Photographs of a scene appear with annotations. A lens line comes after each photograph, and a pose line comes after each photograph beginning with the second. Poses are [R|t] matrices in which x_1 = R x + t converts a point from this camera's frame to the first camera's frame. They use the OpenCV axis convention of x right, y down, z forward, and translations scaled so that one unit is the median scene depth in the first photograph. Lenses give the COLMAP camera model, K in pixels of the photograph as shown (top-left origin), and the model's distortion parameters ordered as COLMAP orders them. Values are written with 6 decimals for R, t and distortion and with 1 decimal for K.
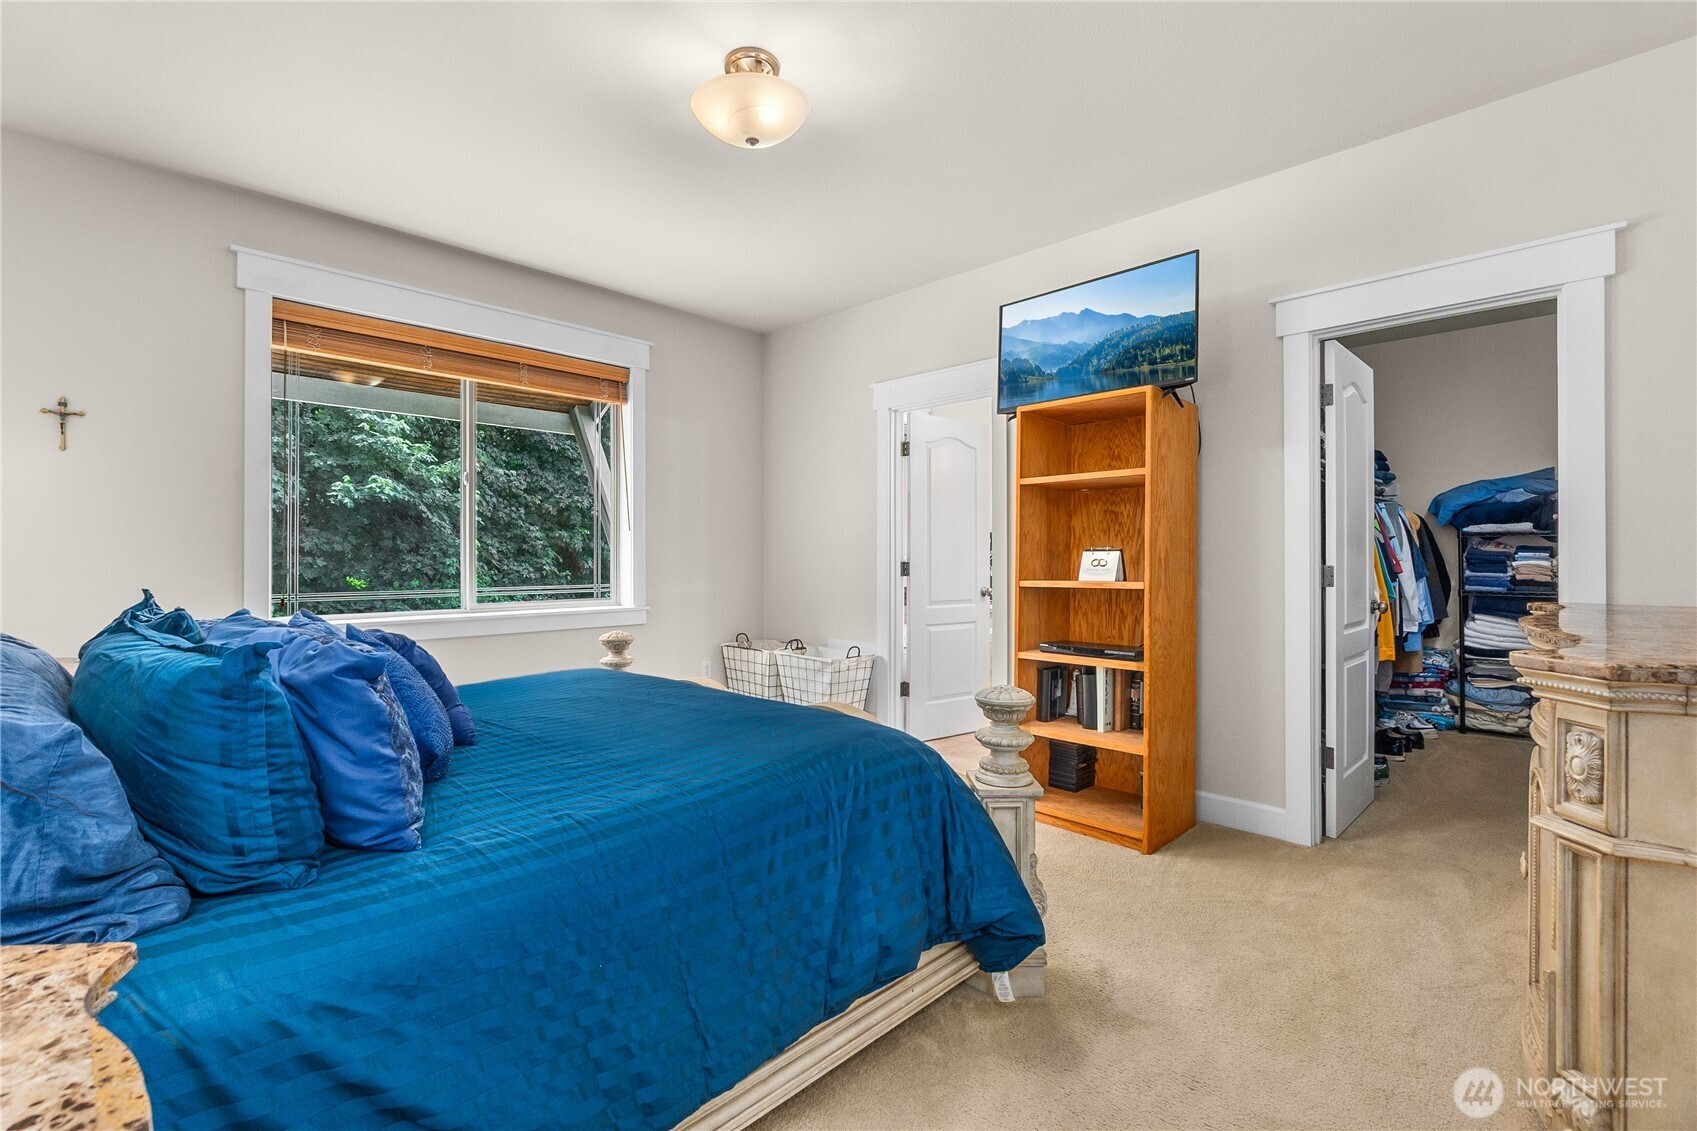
lens RADIAL K [[751.5, 0, 845.0], [0, 751.5, 563.3], [0, 0, 1]] dist [-0.000922, 0.002029]
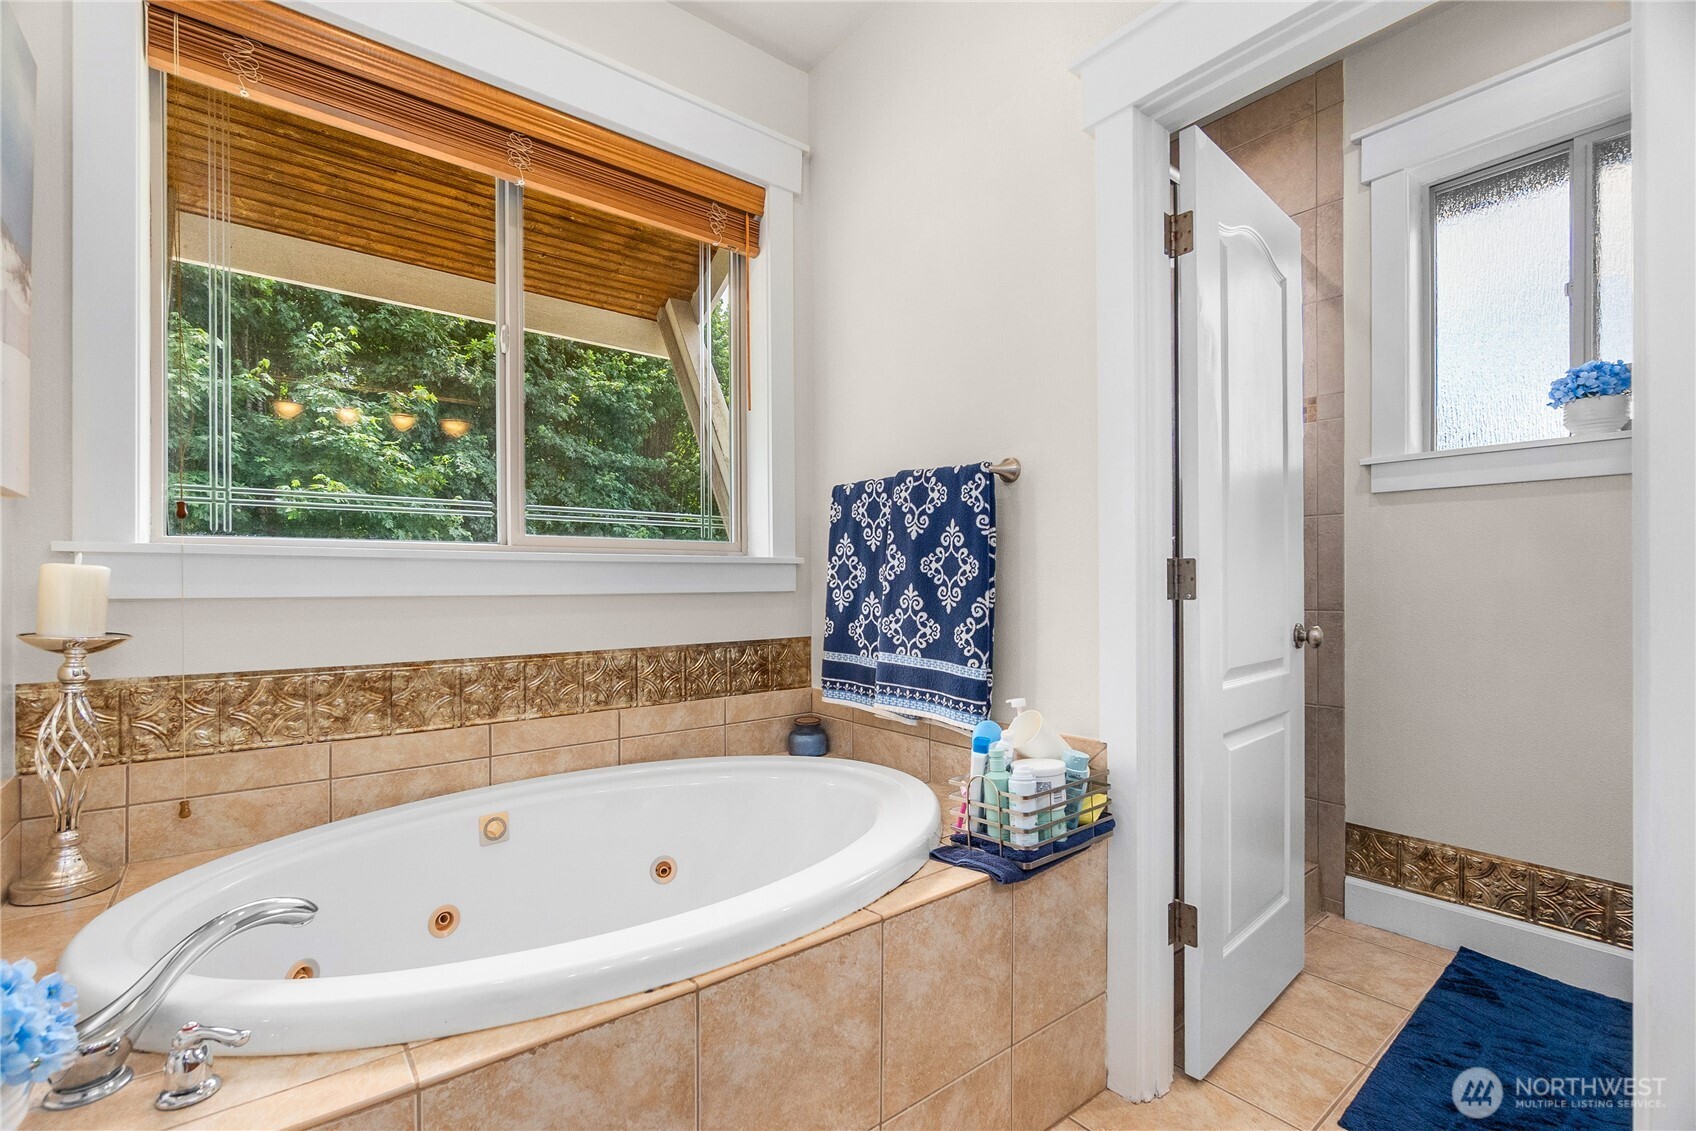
lens RADIAL K [[751.1, 0, 845.3], [0, 751.1, 562.8], [0, 0, 1]] dist [-0.000922, 0.002029]
pose [[0.999441, 0.013235, -0.030694, 0.375449], [-0.013696, 0.999796, -0.014856, 0.015595], [0.030491, 0.015268, 0.999418, 0.418023]]
